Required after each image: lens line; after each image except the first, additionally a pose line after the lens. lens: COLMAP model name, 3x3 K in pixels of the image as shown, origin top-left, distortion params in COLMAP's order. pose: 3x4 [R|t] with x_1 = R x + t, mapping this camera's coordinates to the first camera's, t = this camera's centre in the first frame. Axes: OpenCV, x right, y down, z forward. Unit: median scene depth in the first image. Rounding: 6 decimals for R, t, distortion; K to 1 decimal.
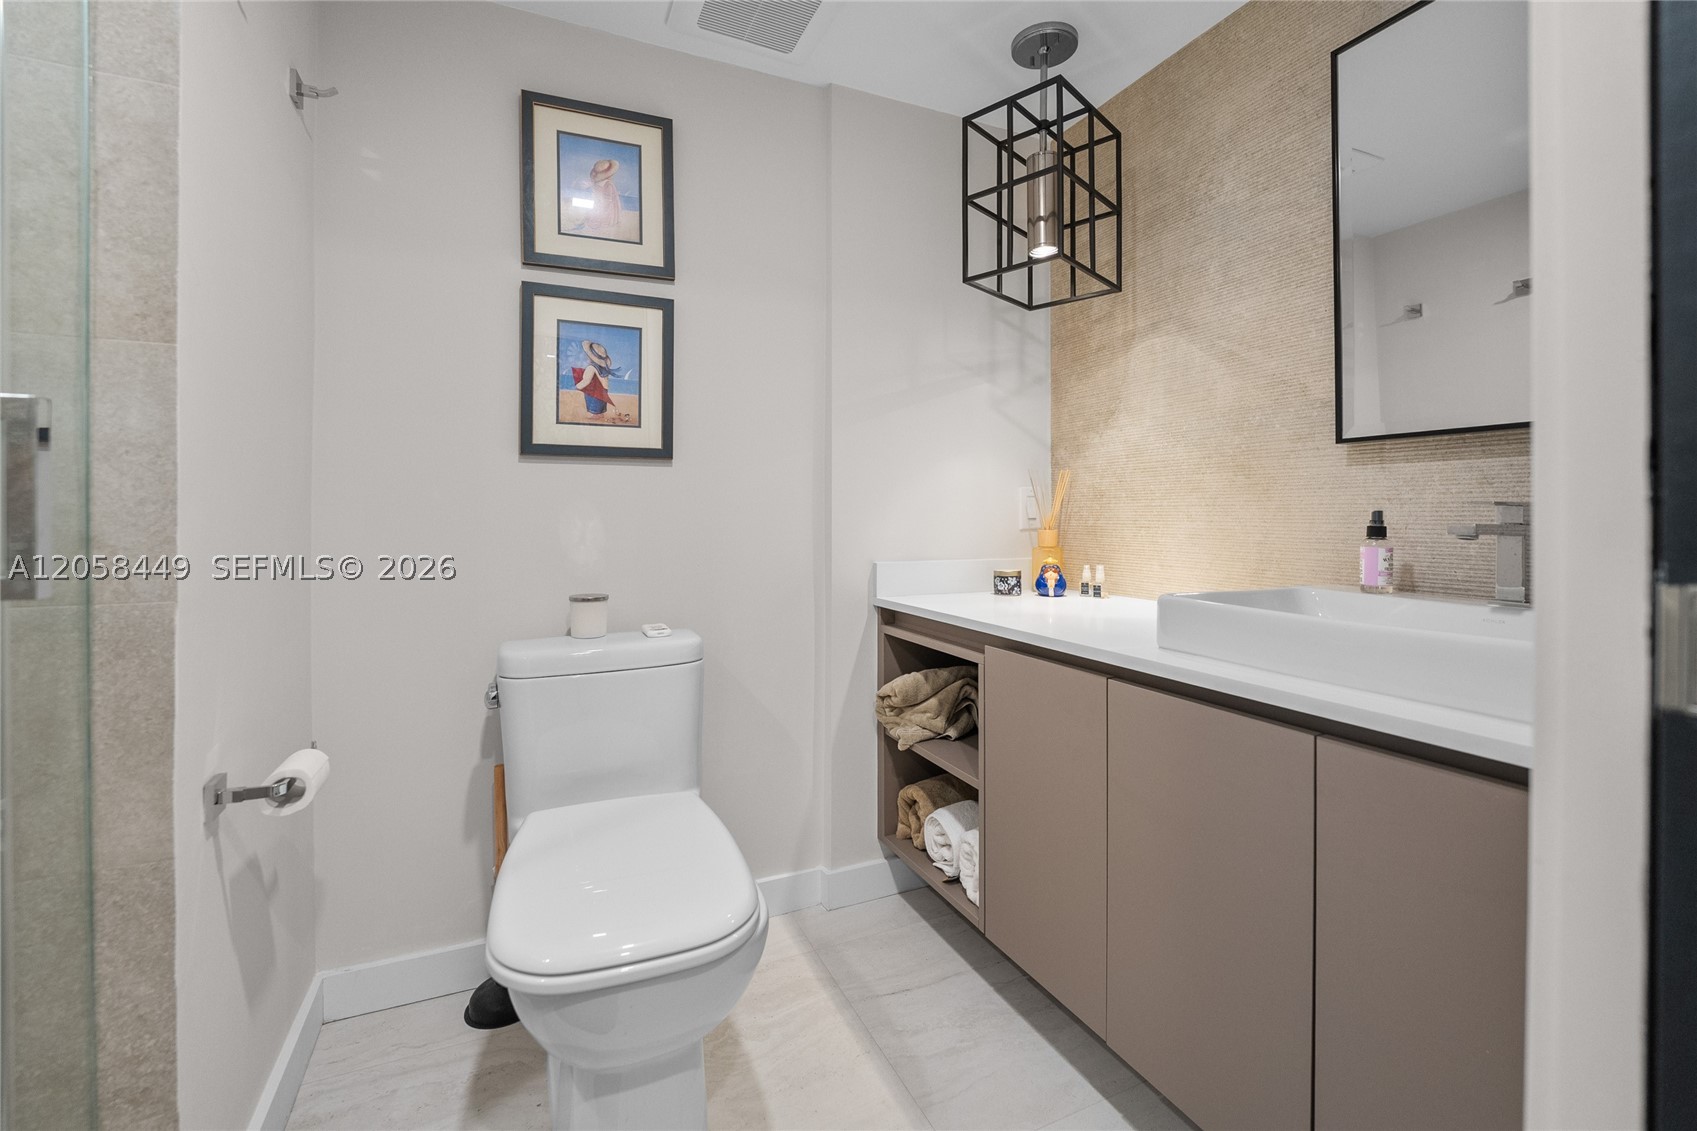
lens RADIAL K [[690.6, 0, 846.9], [0, 690.6, 527.9], [0, 0, 1]] dist [-0.000893, 0.000224]
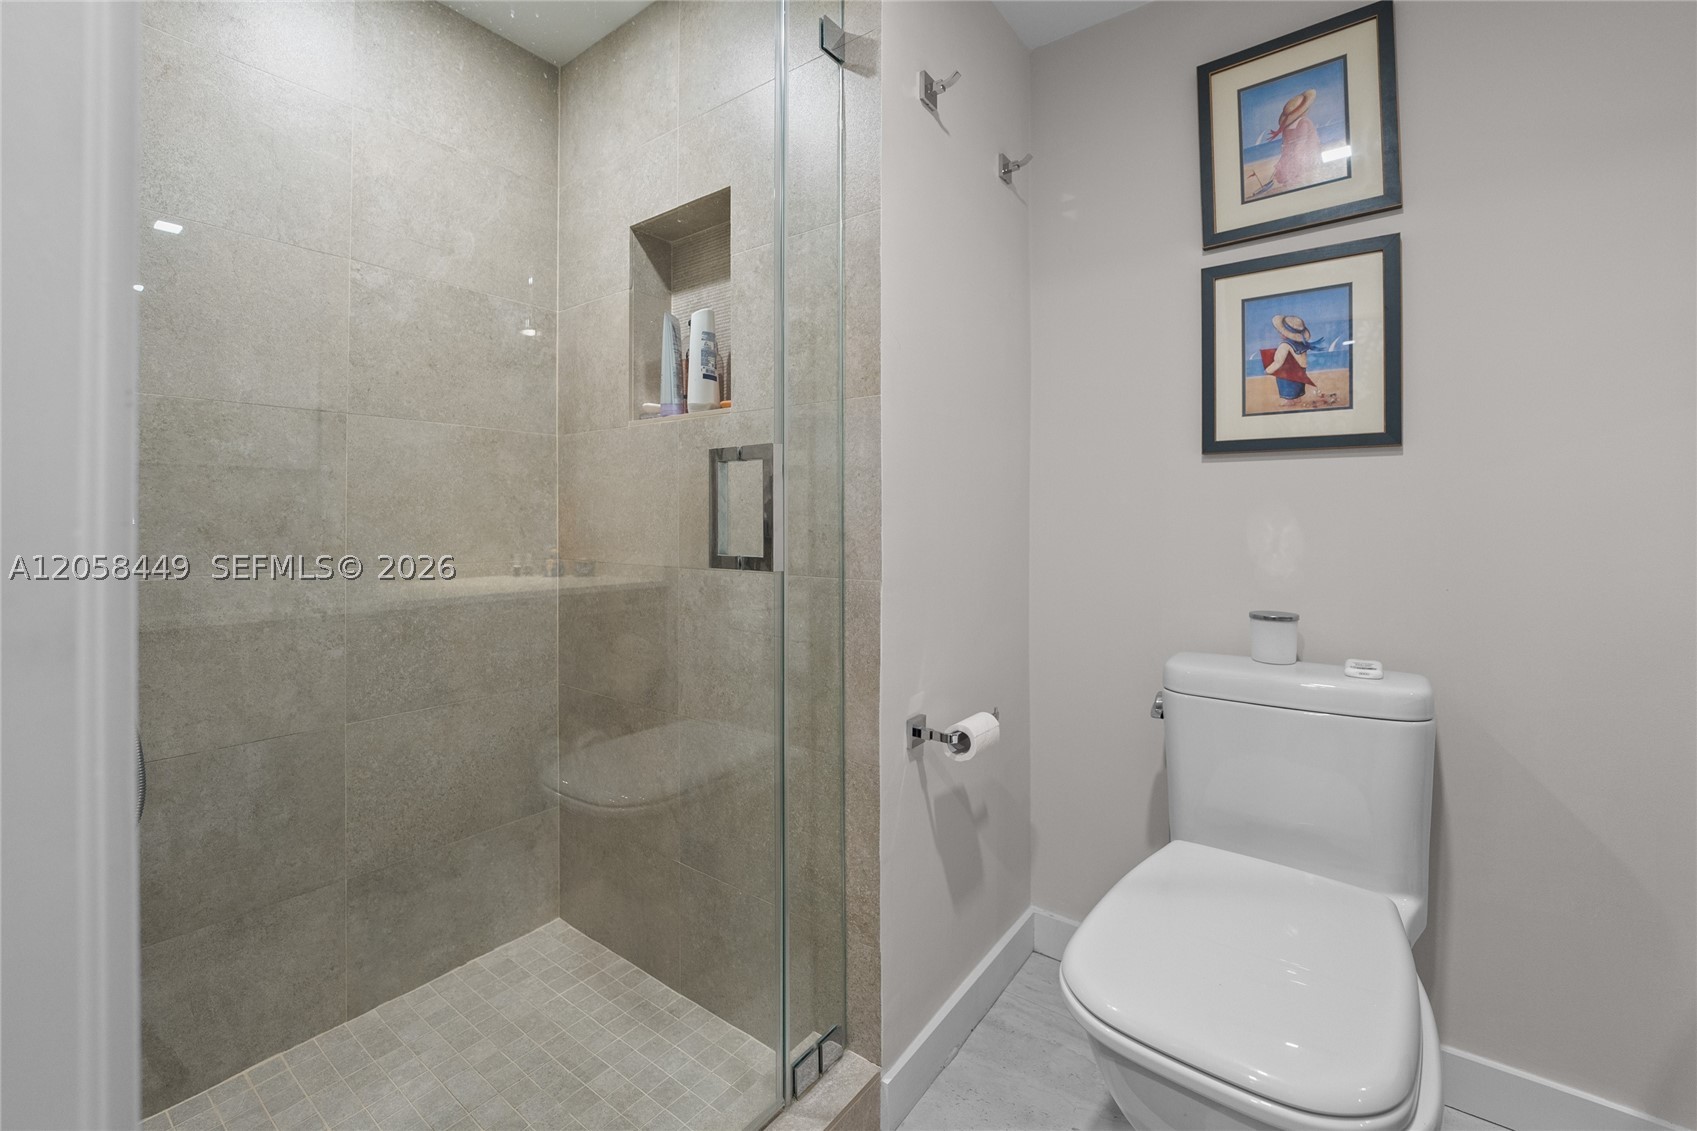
lens RADIAL K [[703.7, 0, 853.4], [0, 703.7, 521.1], [0, 0, 1]] dist [-0.009492, 0.000181]
pose [[0.518788, 0.006163, -0.854881, 0.162585], [-0.018344, 0.999824, -0.003924, -0.005293], [0.854706, 0.017718, 0.518809, 0.178886]]
